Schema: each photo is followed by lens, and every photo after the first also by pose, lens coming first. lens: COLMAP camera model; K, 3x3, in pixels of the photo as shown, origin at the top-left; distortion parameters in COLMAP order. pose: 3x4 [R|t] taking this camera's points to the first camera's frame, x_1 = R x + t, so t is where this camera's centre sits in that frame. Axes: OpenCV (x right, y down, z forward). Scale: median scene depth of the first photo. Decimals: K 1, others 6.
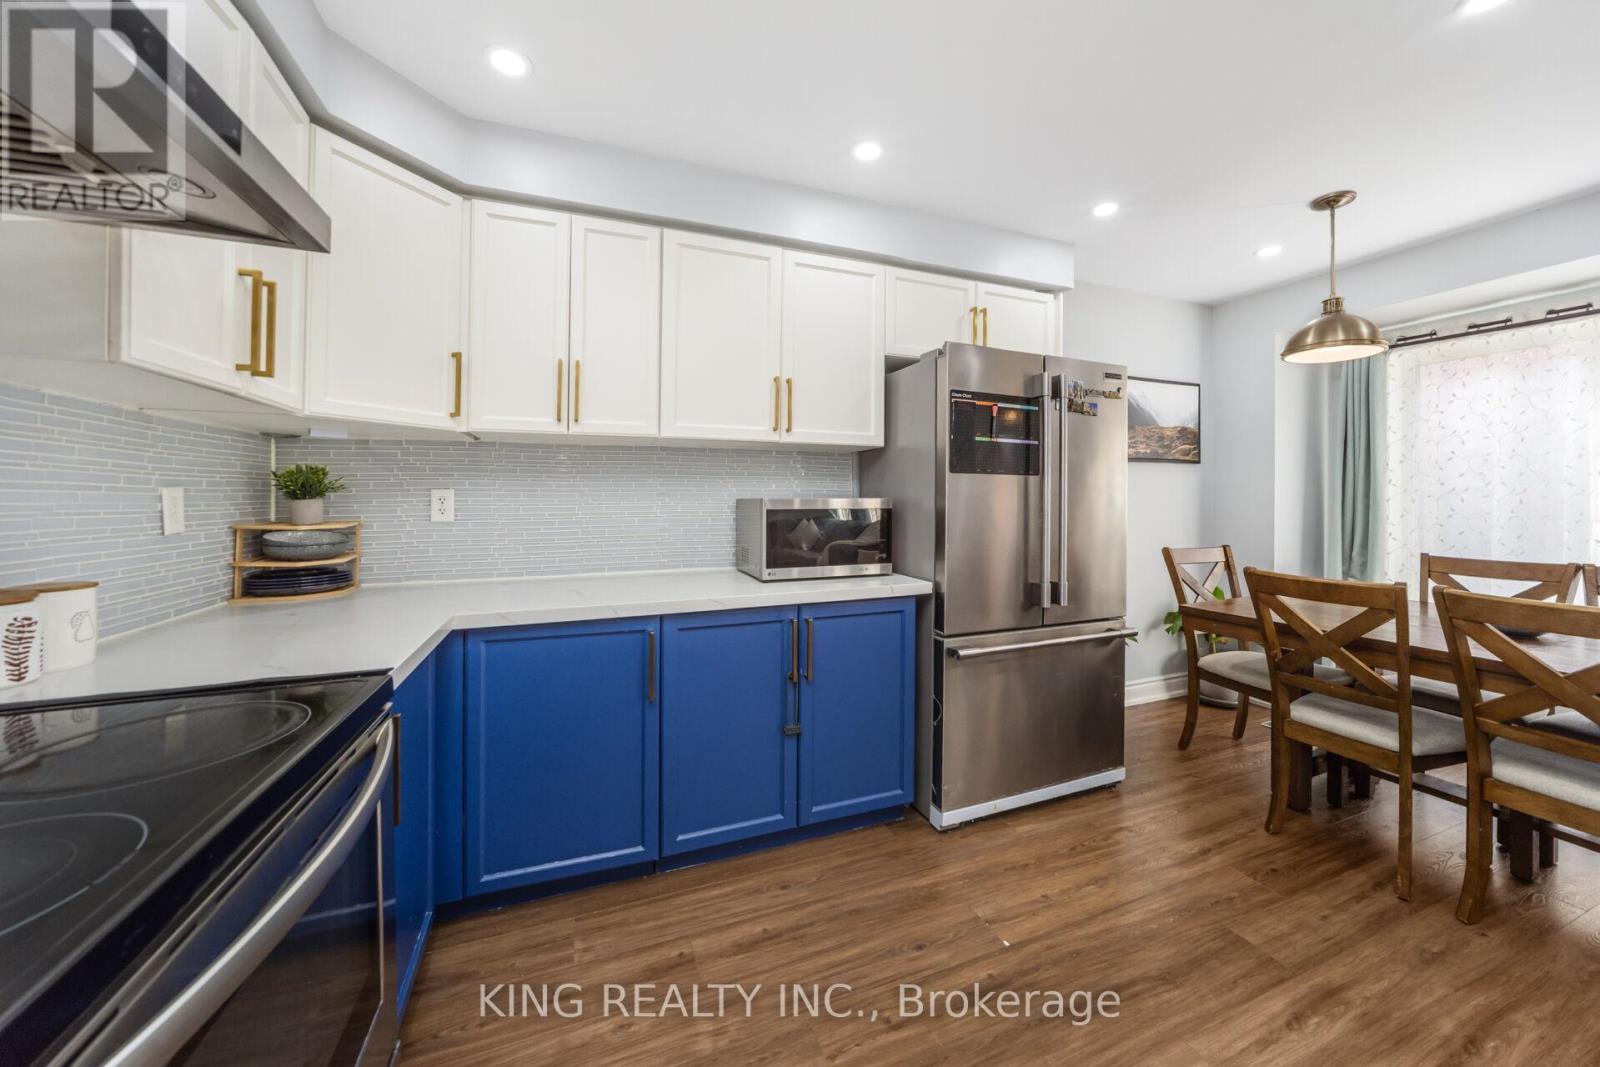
lens RADIAL K [[576.9, 0, 797.5], [0, 576.9, 506.4], [0, 0, 1]] dist [-0.021388, 0.003801]
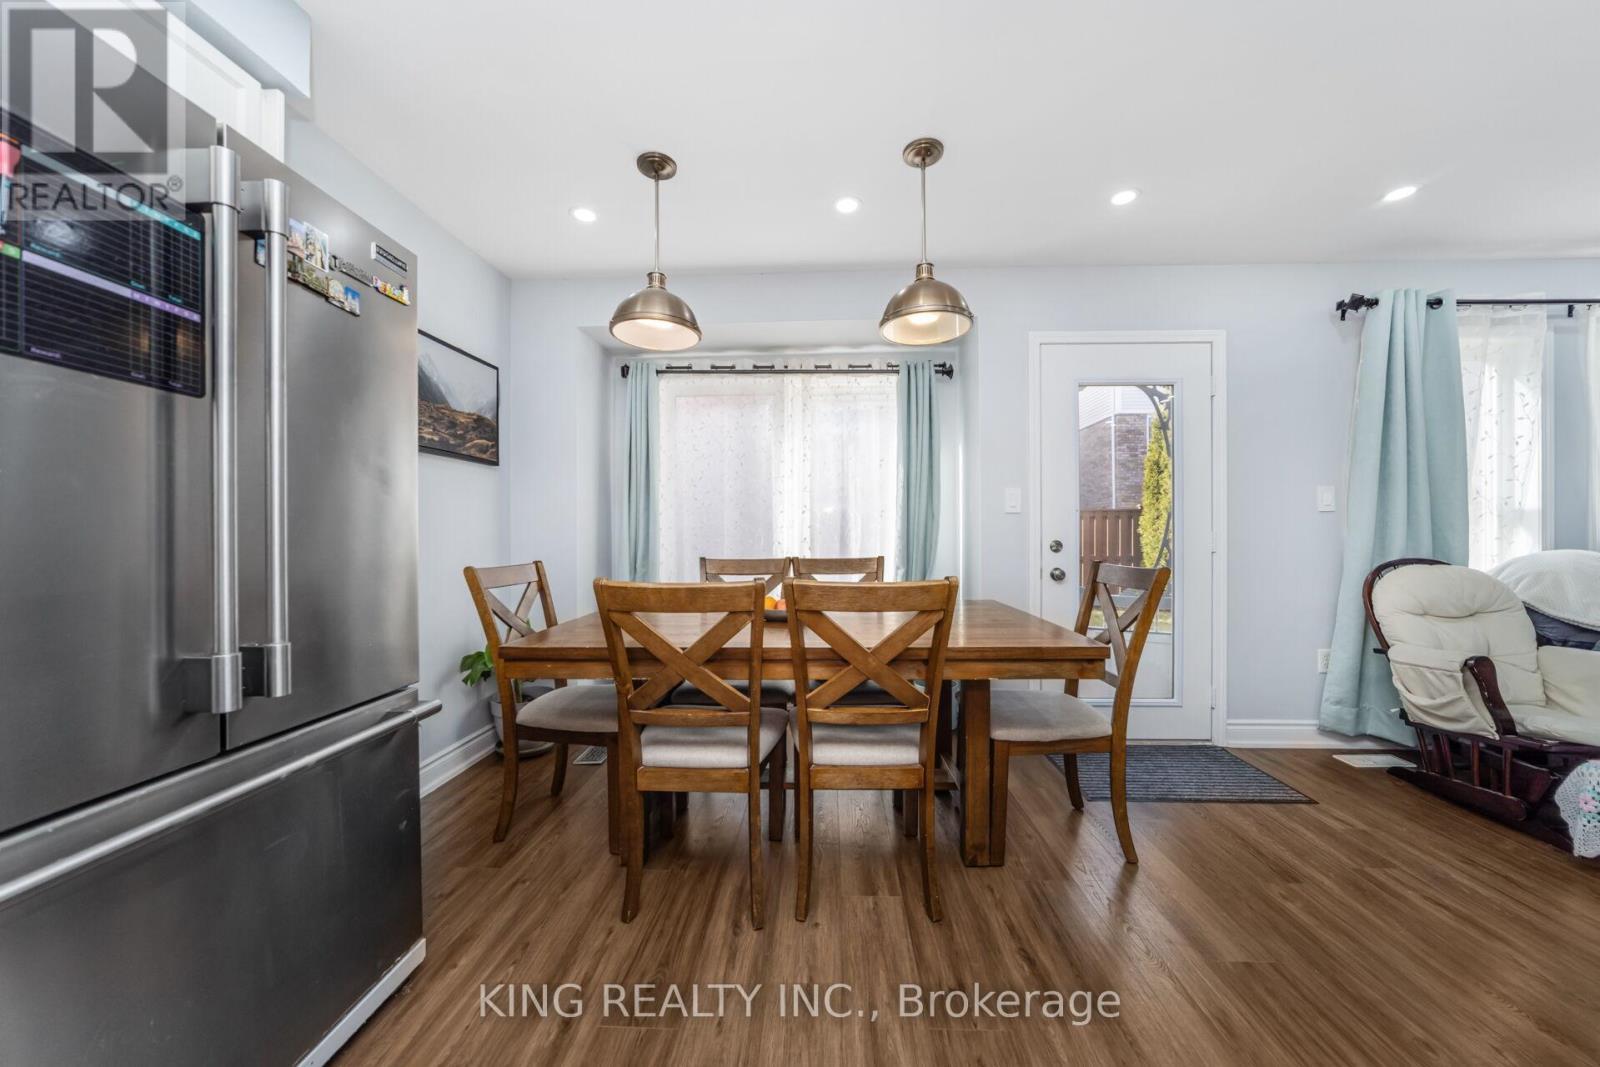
lens RADIAL K [[576.9, 0, 820.9], [0, 576.9, 532.9], [0, 0, 1]] dist [-0.021388, 0.003801]
pose [[0.389066, -0.003424, 0.921204, 0.199938], [0.016054, 0.999866, -0.003064, 0.048503], [-0.921070, 0.015981, 0.389069, 0.398955]]
